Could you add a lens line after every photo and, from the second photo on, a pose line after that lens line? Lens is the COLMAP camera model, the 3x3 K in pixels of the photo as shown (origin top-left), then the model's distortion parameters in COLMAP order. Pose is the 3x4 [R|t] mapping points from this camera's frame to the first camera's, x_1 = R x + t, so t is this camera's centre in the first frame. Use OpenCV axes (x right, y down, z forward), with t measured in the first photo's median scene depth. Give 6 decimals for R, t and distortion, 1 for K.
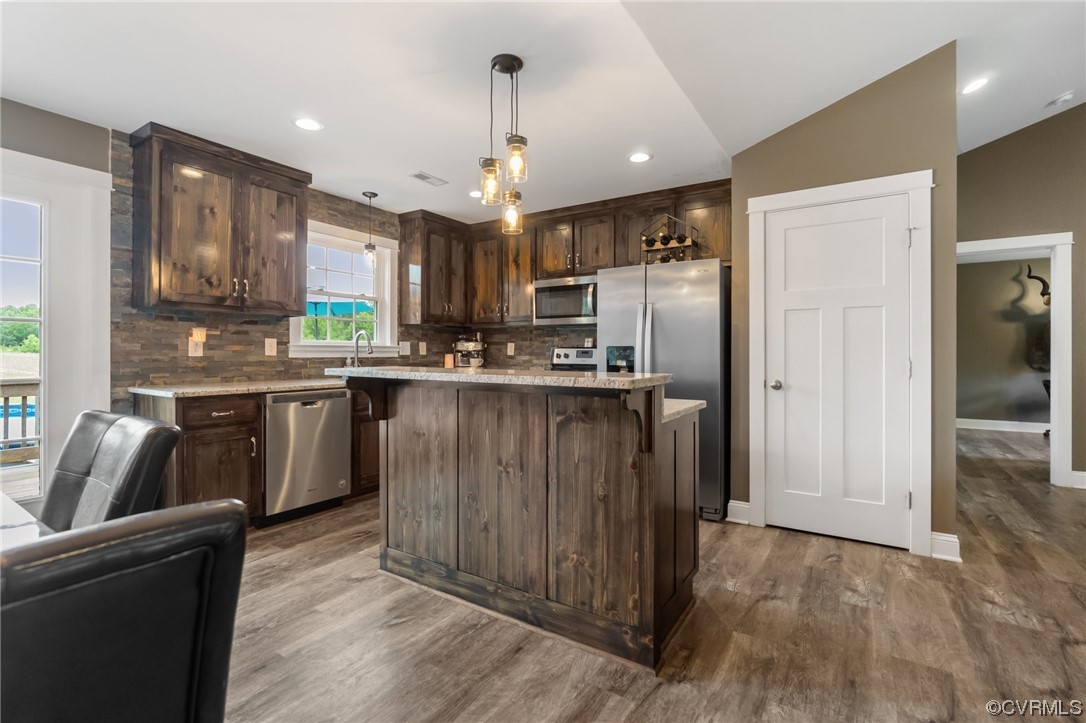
lens RADIAL K [[492.2, 0, 541.2], [0, 492.2, 353.1], [0, 0, 1]] dist [-0.000984, -0.000010]
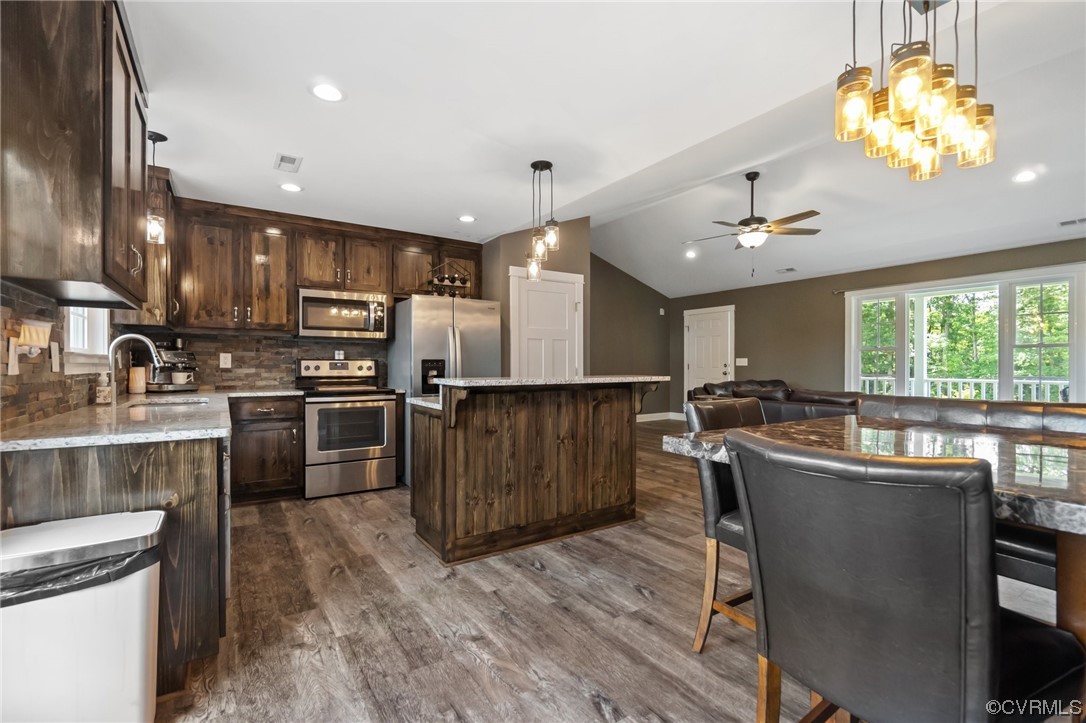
lens RADIAL K [[478.7, 0, 538.3], [0, 478.7, 369.4], [0, 0, 1]] dist [-0.003416, -0.000198]
pose [[0.407381, -0.013623, 0.913157, -1.170982], [0.002682, 0.999902, 0.013721, -0.006092], [-0.913255, -0.003140, 0.407377, 0.372005]]
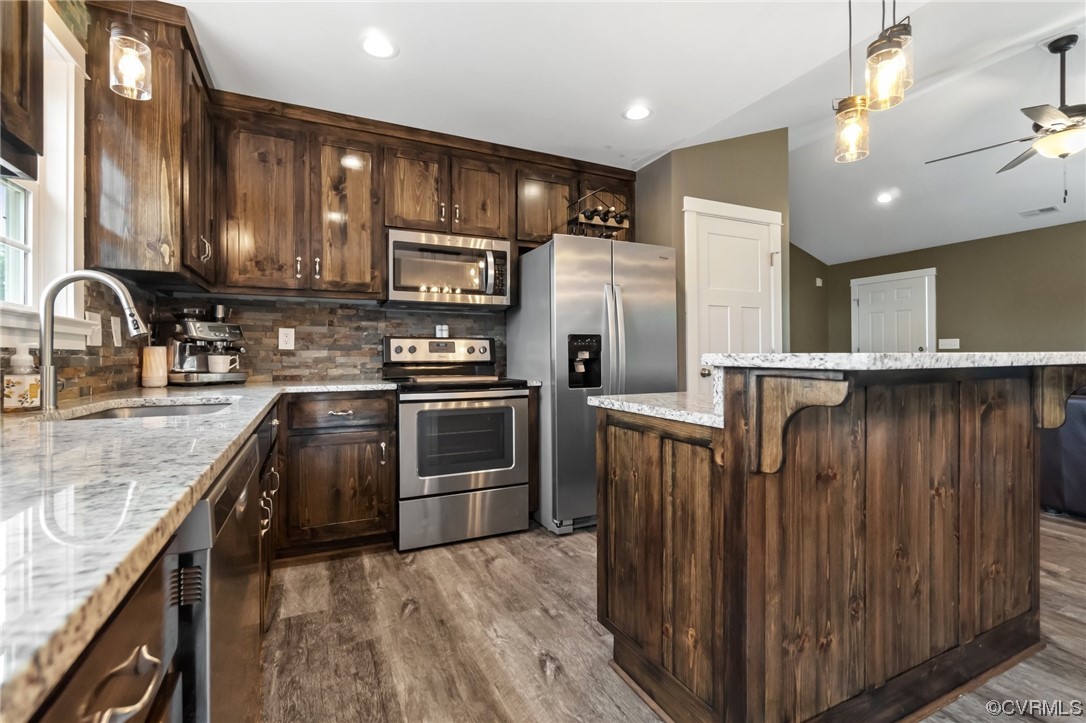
lens RADIAL K [[485.2, 0, 546.5], [0, 485.2, 355.0], [0, 0, 1]] dist [-0.001764, -0.000063]
pose [[0.521602, -0.005590, 0.853171, -0.771402], [0.010117, 0.999949, 0.000366, 0.026706], [-0.853129, 0.008441, 0.521632, 0.895193]]
